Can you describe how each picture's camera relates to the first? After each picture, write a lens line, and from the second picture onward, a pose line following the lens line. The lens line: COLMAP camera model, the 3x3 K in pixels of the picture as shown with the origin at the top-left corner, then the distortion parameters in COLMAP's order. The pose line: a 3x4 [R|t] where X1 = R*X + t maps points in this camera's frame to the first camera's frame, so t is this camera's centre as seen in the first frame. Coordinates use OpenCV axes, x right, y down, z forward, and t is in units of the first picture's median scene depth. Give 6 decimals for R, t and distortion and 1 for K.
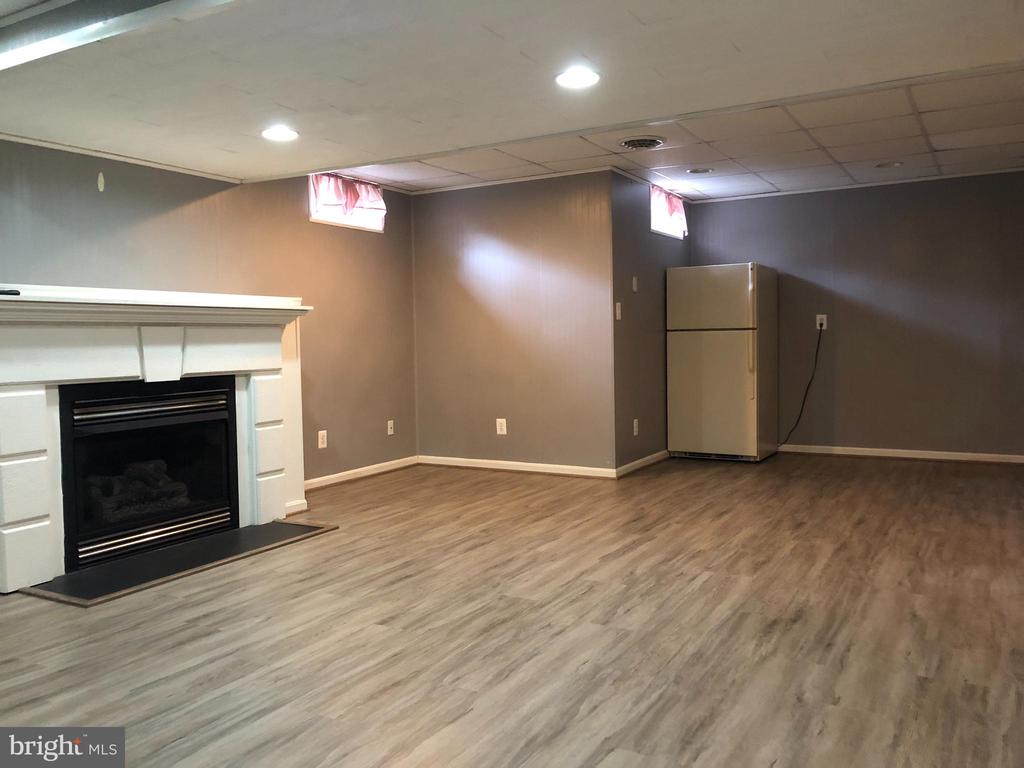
lens RADIAL K [[846.5, 0, 496.2], [0, 846.5, 385.3], [0, 0, 1]] dist [0.041346, -0.032012]
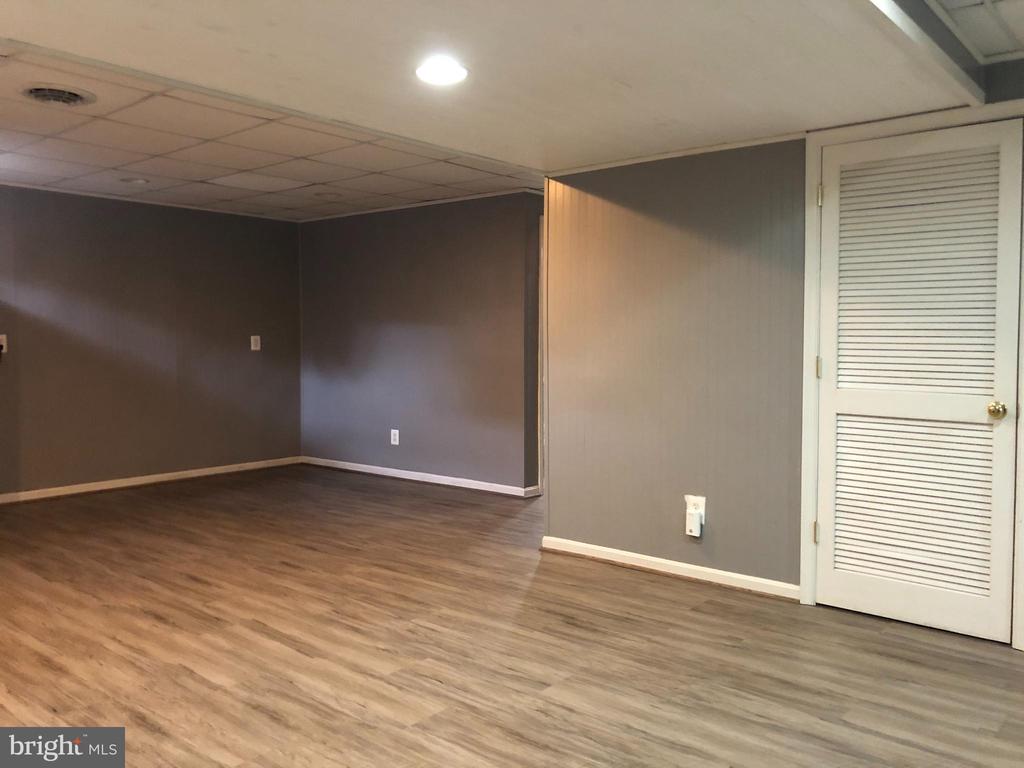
lens RADIAL K [[846.5, 0, 512.0], [0, 846.5, 384.9], [0, 0, 1]] dist [0.041346, -0.032012]
pose [[0.164831, -0.040987, 0.985470, -0.699454], [0.049188, 0.998235, 0.033290, -0.074728], [-0.985094, 0.042986, 0.166556, 0.761395]]
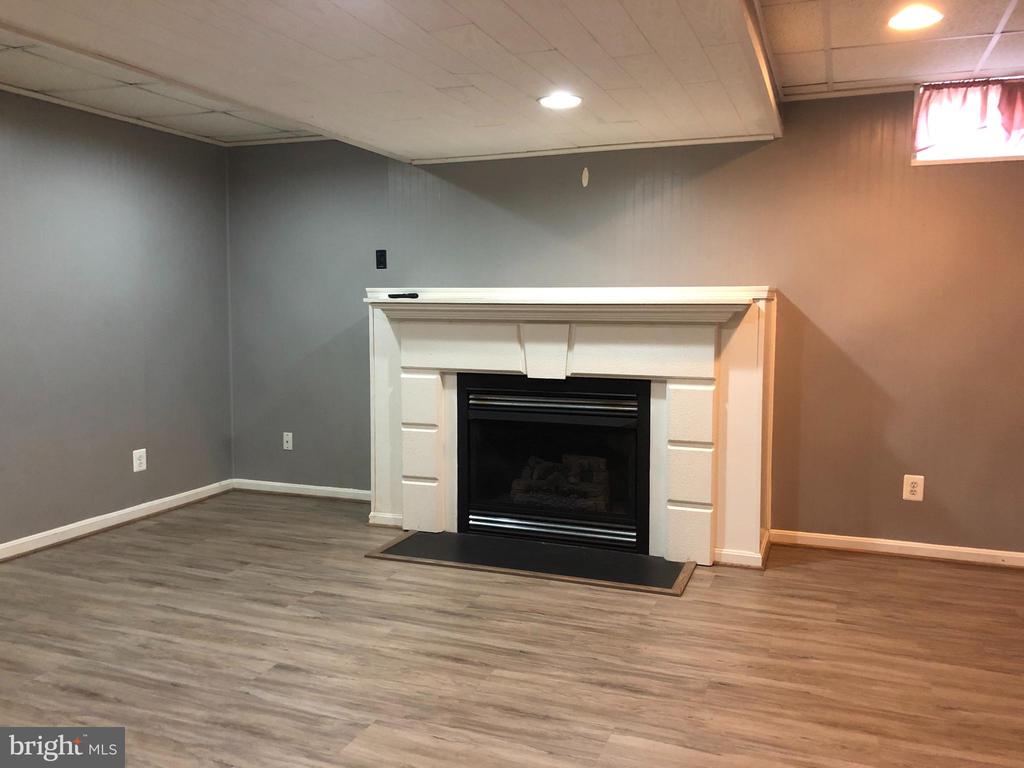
lens RADIAL K [[846.5, 0, 495.2], [0, 846.5, 372.5], [0, 0, 1]] dist [0.041346, -0.032012]
pose [[0.144198, 0.106691, -0.983780, 0.698999], [-0.058277, 0.993361, 0.099188, -0.130038], [0.987831, 0.043029, 0.149458, 0.968654]]
